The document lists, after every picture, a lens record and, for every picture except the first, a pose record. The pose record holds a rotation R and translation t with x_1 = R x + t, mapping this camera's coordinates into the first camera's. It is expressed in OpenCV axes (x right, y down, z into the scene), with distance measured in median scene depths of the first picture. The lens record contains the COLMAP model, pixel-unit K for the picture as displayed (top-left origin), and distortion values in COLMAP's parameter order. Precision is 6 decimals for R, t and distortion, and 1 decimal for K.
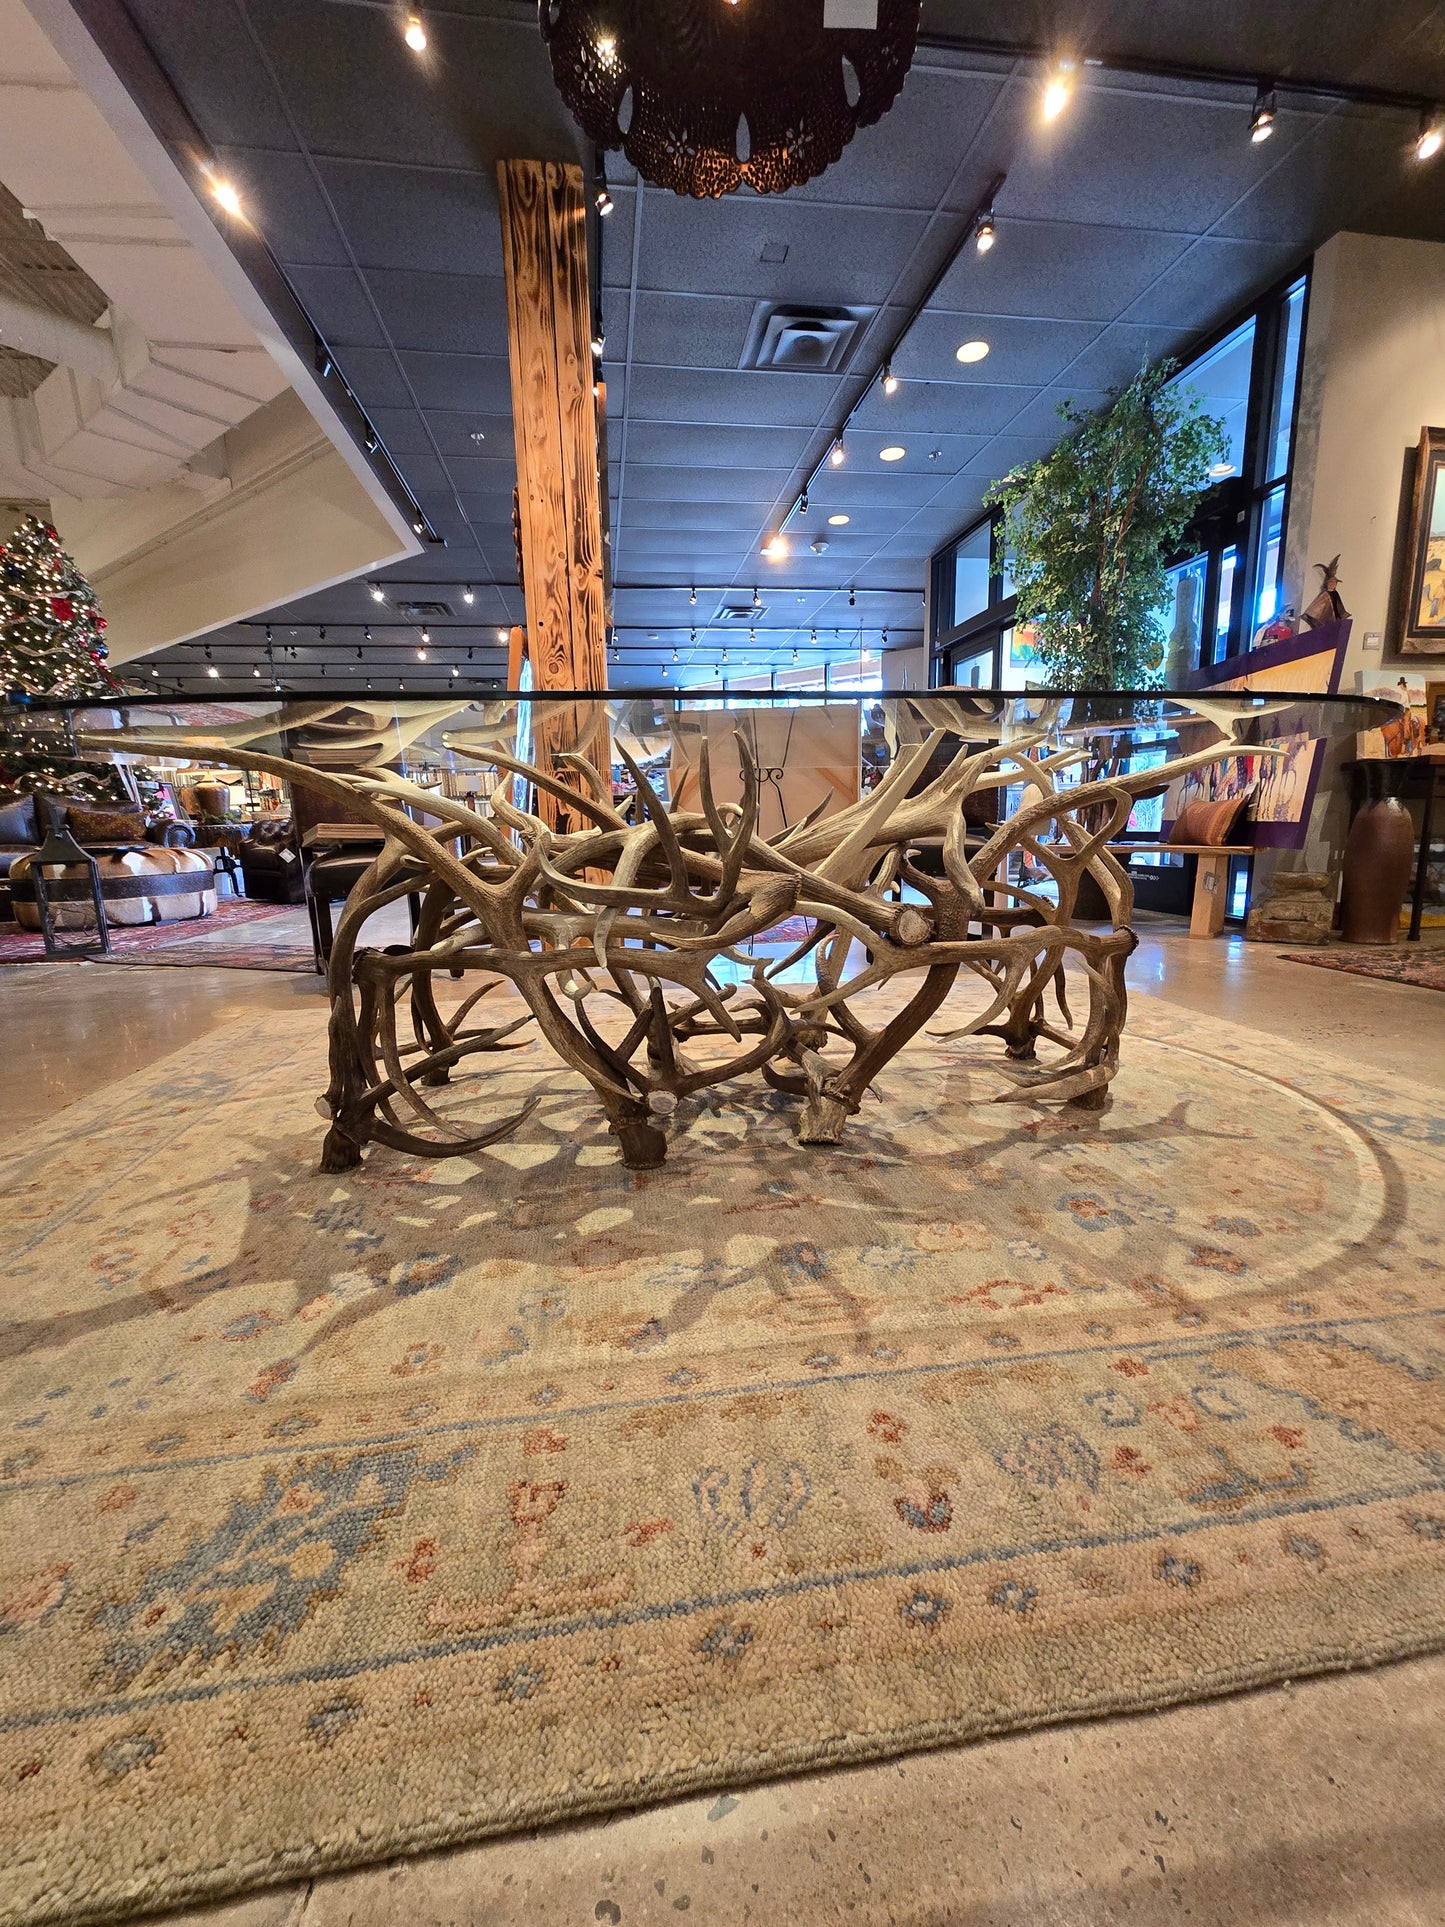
lens RADIAL K [[788.4, 0, 723.2], [0, 788.4, 972.5], [0, 0, 1]] dist [0.000287, -0.000552]
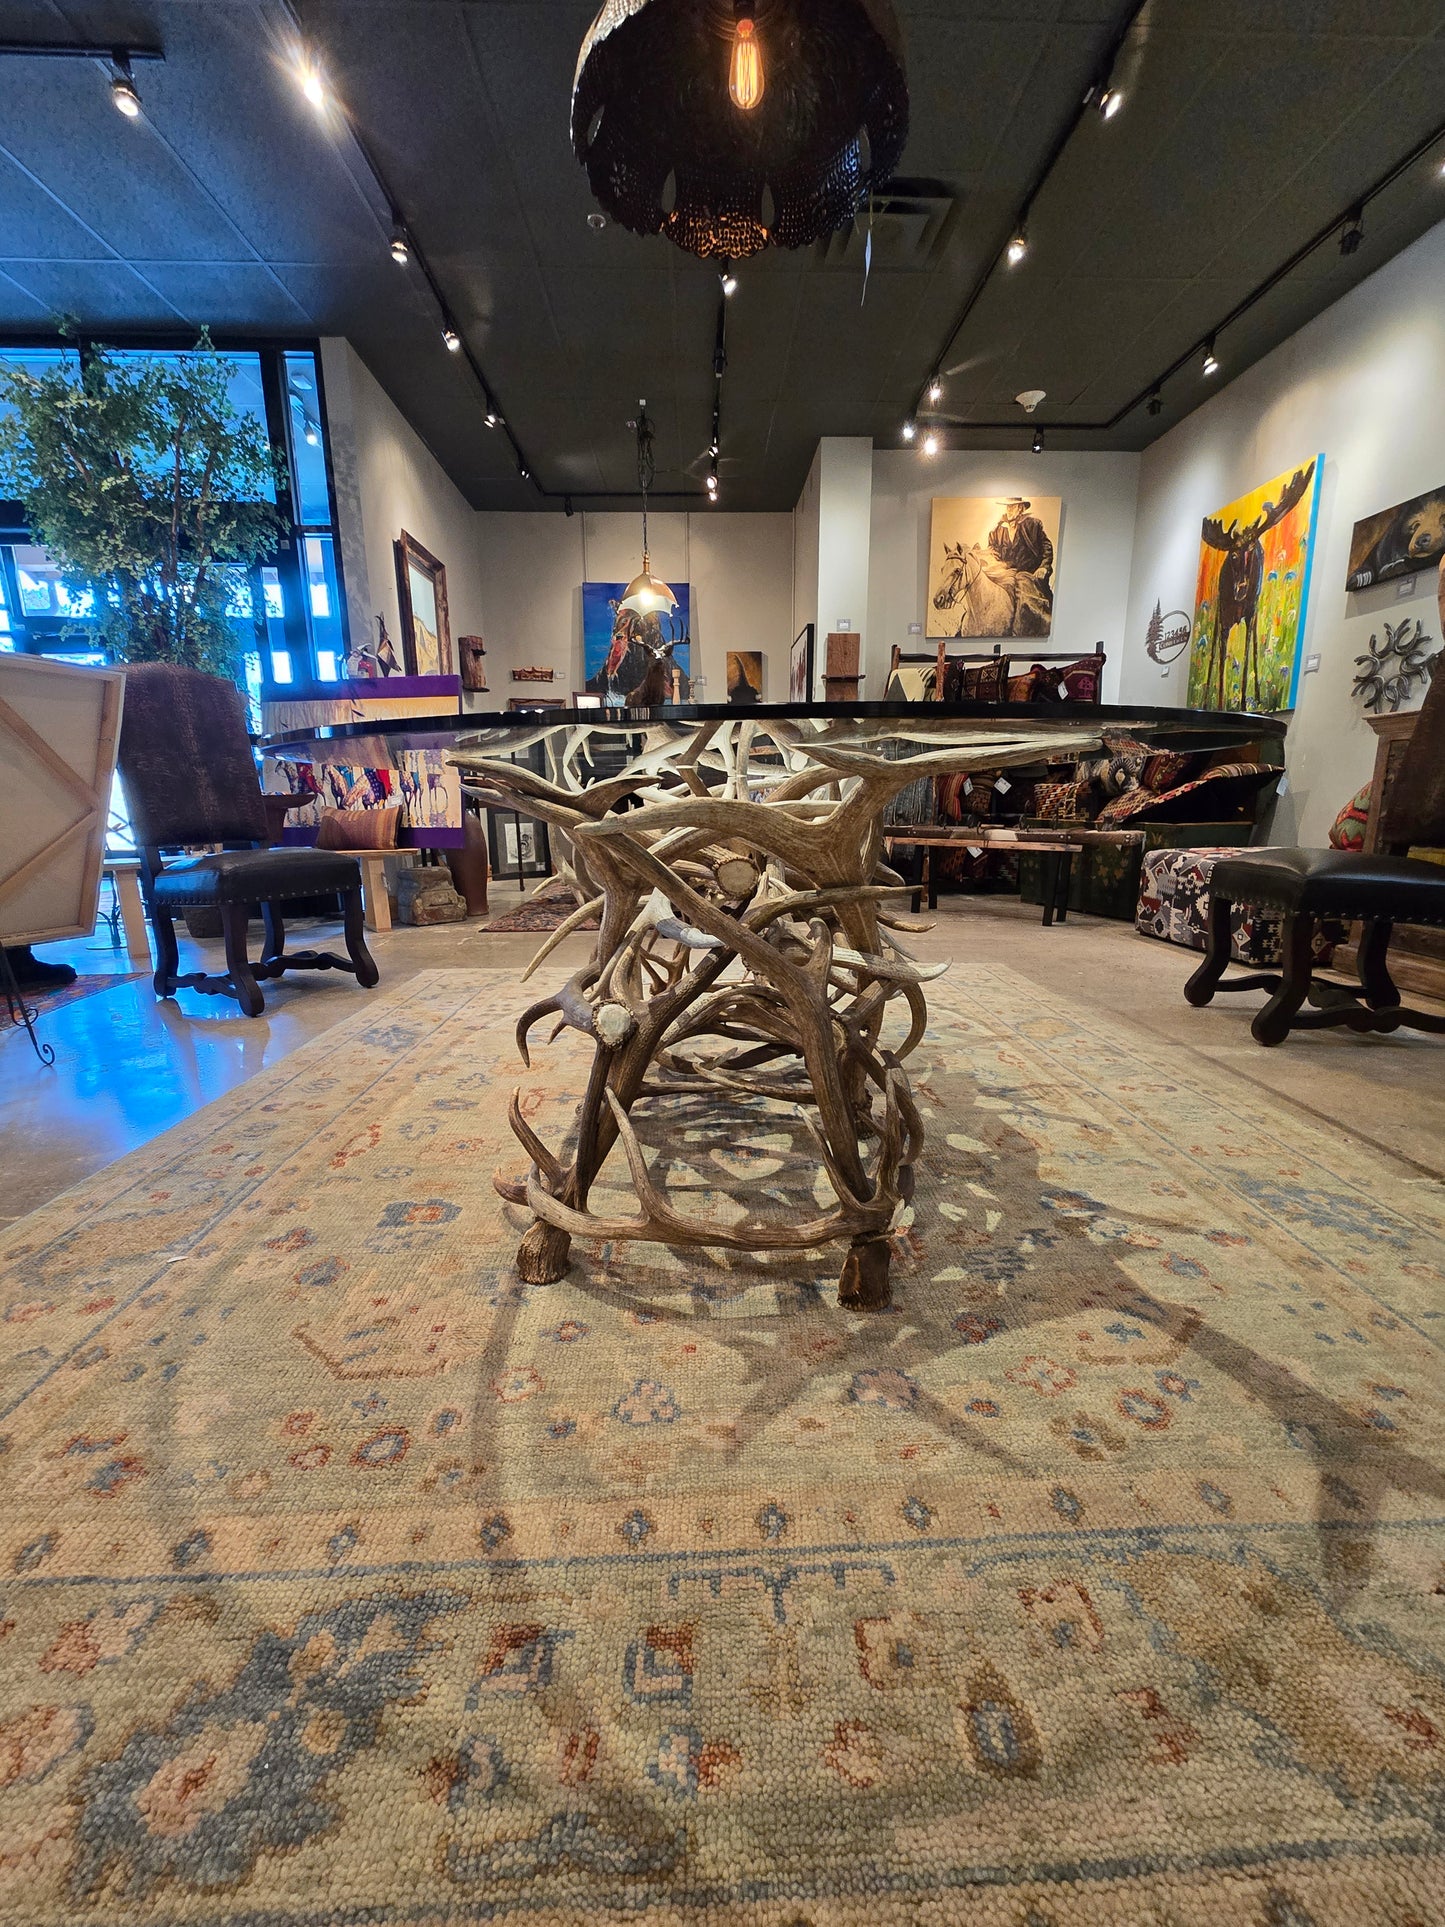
lens RADIAL K [[788.6, 0, 726.1], [0, 788.6, 969.7], [0, 0, 1]] dist [0.000746, 0.000440]
pose [[0.117601, -0.192023, 0.974319, -1.084210], [0.195292, 0.966440, 0.166898, -0.199623], [-0.973669, 0.170649, 0.151155, 0.872492]]
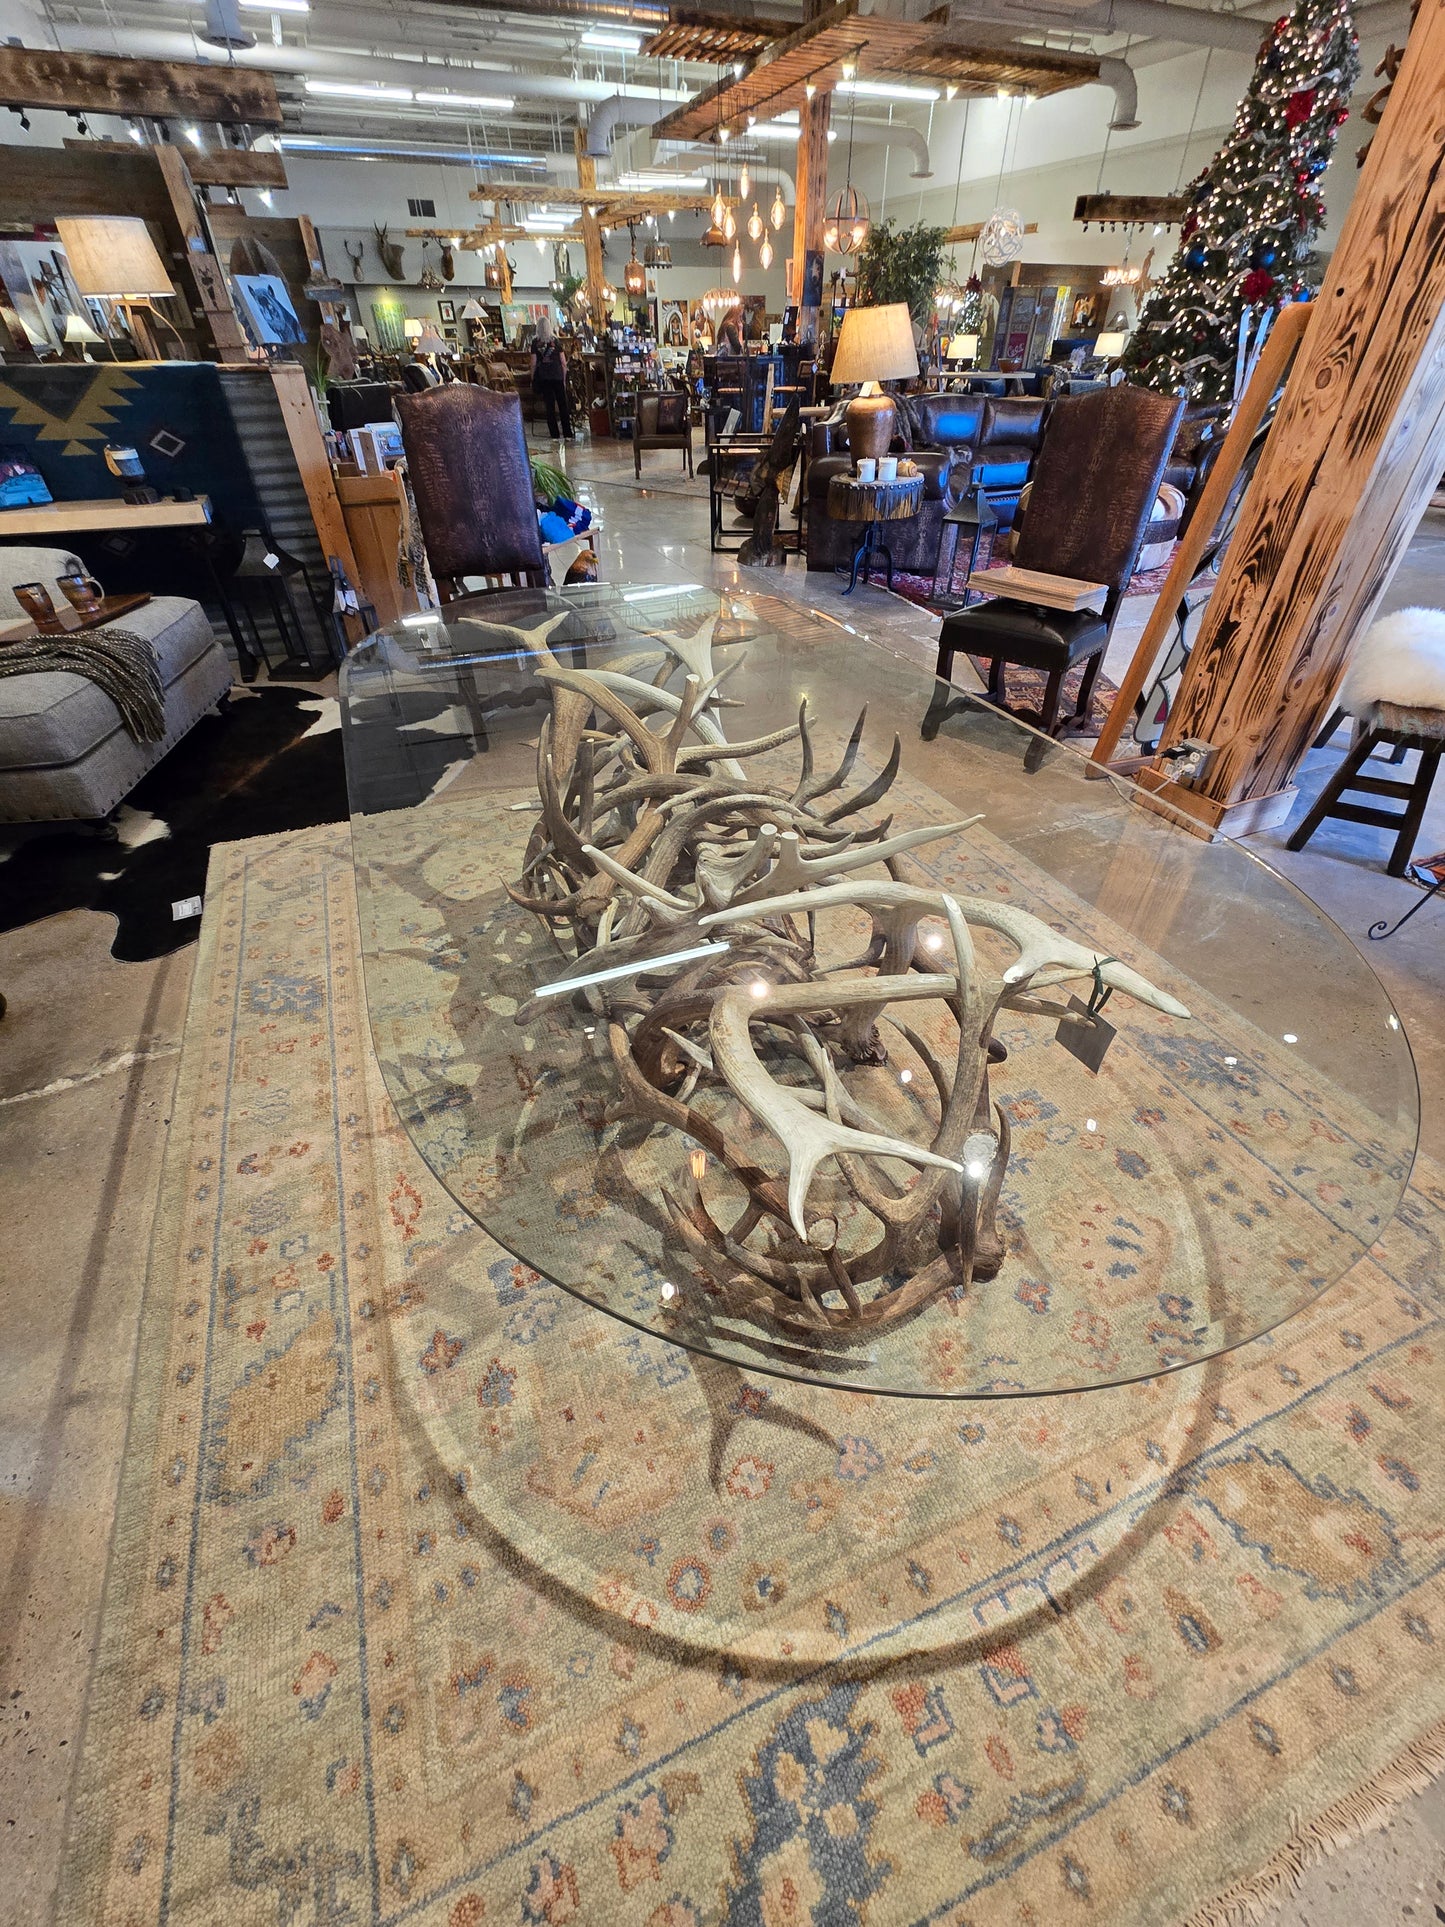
lens RADIAL K [[787.6, 0, 724.3], [0, 787.6, 967.2], [0, 0, 1]] dist [0.002708, -0.000560]
pose [[0.249437, 0.625190, -0.739539, 0.863117], [-0.186370, 0.780394, 0.596868, -0.625989], [0.950288, -0.011053, 0.311176, 0.708799]]
